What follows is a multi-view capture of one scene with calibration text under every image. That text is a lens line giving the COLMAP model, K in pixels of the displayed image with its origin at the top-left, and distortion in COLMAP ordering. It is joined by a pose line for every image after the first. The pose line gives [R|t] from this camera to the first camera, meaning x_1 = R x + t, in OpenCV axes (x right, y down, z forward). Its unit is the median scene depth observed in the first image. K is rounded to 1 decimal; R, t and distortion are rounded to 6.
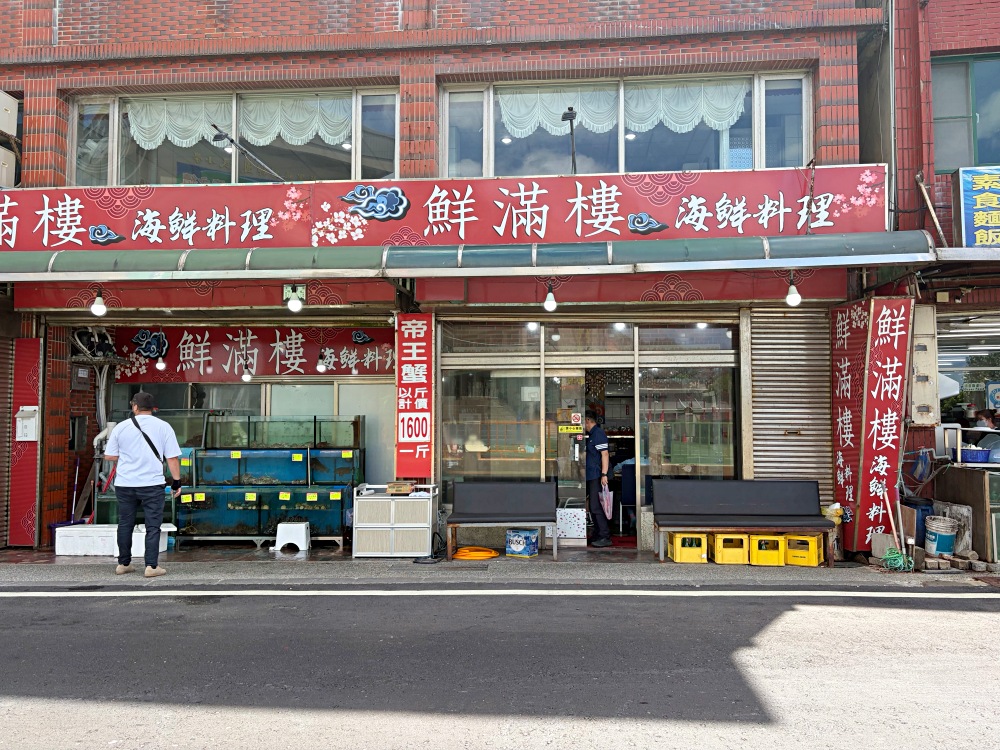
lens RADIAL K [[757.9, 0, 500.0], [0, 757.9, 375.0], [0, 0, 1]] dist [0.078289, -0.058875]
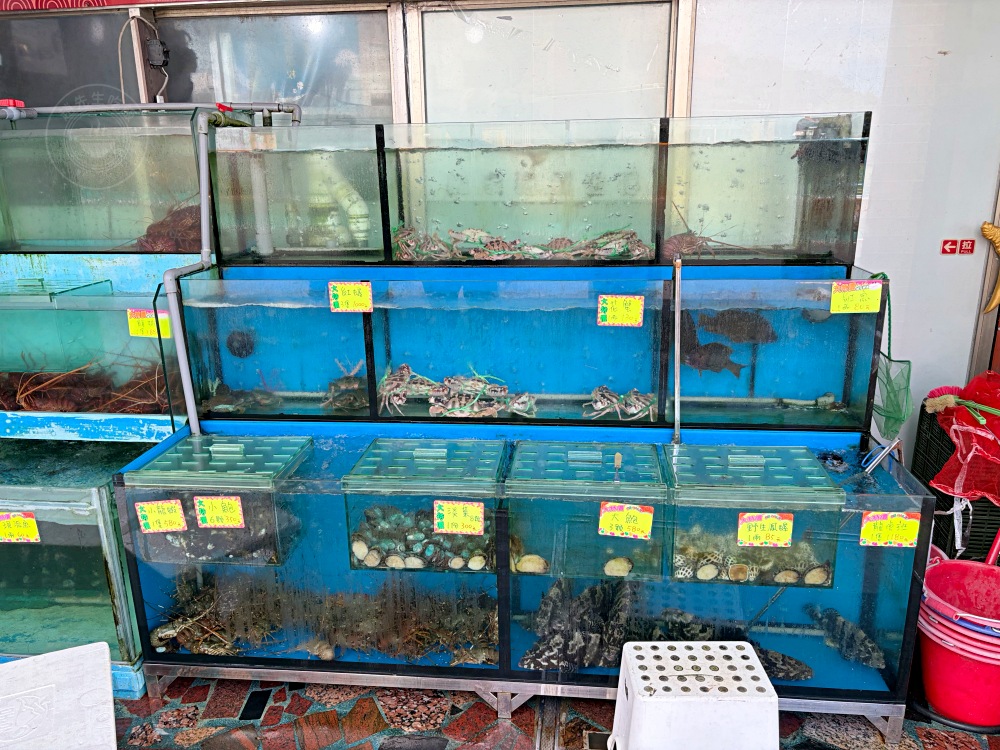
lens RADIAL K [[757.9, 0, 500.0], [0, 757.9, 375.0], [0, 0, 1]] dist [0.078289, -0.058875]
pose [[0.999317, -0.002688, -0.036854, -0.289500], [0.014564, 0.945270, 0.325965, 0.051746], [0.033960, -0.326279, 0.944663, 0.770617]]
